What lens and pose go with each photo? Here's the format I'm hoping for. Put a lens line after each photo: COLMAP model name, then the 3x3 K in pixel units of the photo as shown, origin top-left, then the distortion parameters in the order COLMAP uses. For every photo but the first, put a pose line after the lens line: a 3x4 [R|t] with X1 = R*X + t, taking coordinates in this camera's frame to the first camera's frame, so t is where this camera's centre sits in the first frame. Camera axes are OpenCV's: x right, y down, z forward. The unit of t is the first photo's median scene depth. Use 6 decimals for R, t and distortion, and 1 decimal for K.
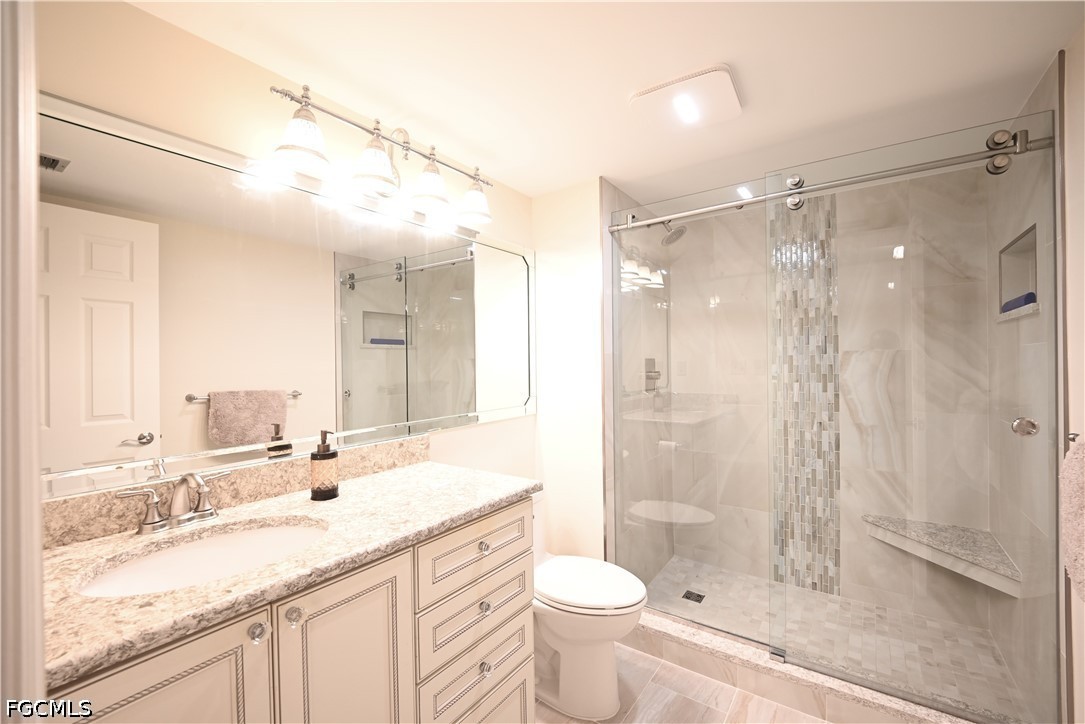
lens RADIAL K [[450.0, 0, 546.5], [0, 450.0, 363.4], [0, 0, 1]] dist [0.001265, -0.011877]
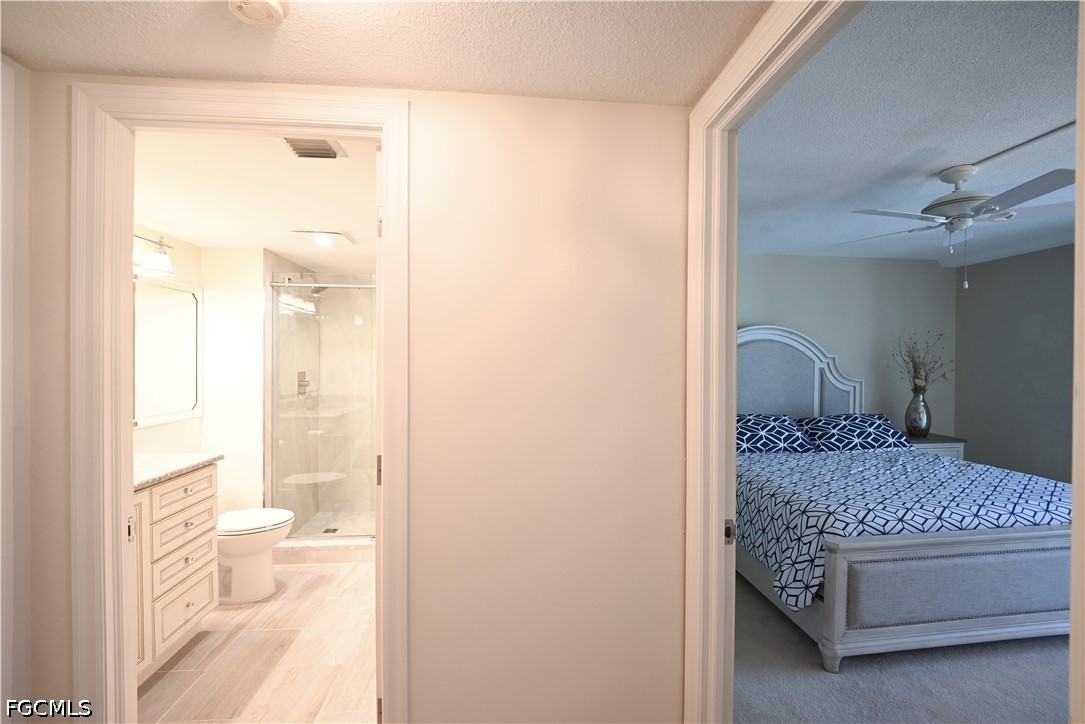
lens RADIAL K [[456.3, 0, 547.4], [0, 456.3, 360.1], [0, 0, 1]] dist [-0.000548, -0.007508]
pose [[0.760996, 0.013471, 0.648616, -0.159699], [-0.011611, 0.999907, -0.007144, -0.066845], [-0.648652, -0.002095, 0.761082, -0.852663]]
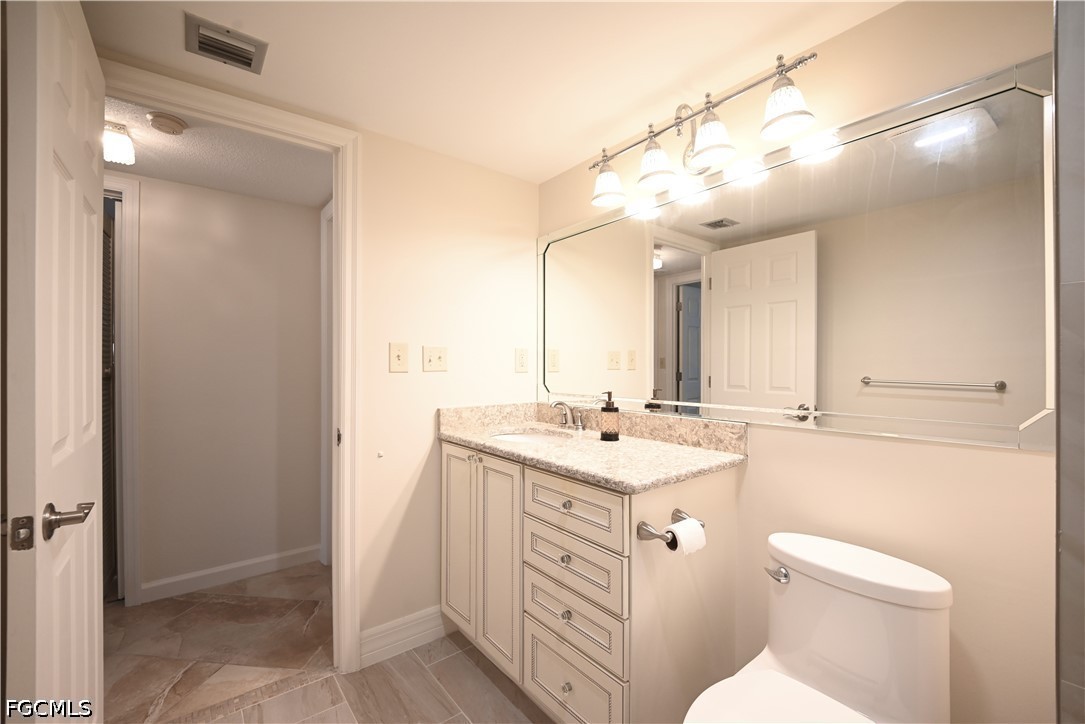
lens RADIAL K [[450.0, 0, 546.5], [0, 450.0, 363.4], [0, 0, 1]] dist [0.001265, -0.011877]
pose [[-0.281213, 0.010724, -0.959585, 0.648573], [0.001107, 0.999941, 0.010850, 0.035865], [0.959645, 0.001989, -0.281208, 0.887526]]
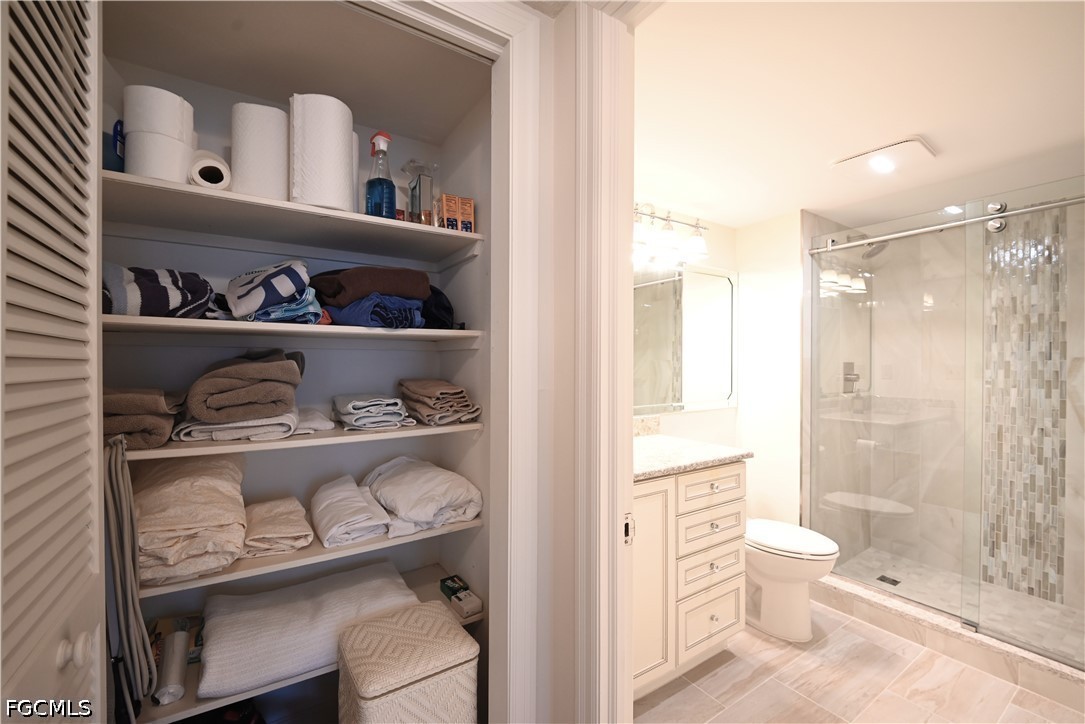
lens RADIAL K [[456.7, 0, 551.1], [0, 456.7, 365.2], [0, 0, 1]] dist [-0.016330, 0.000812]
pose [[0.934797, 0.016036, -0.354820, -0.081224], [-0.014673, 0.999871, 0.006530, -0.000280], [0.354879, -0.000898, 0.934912, -0.429944]]
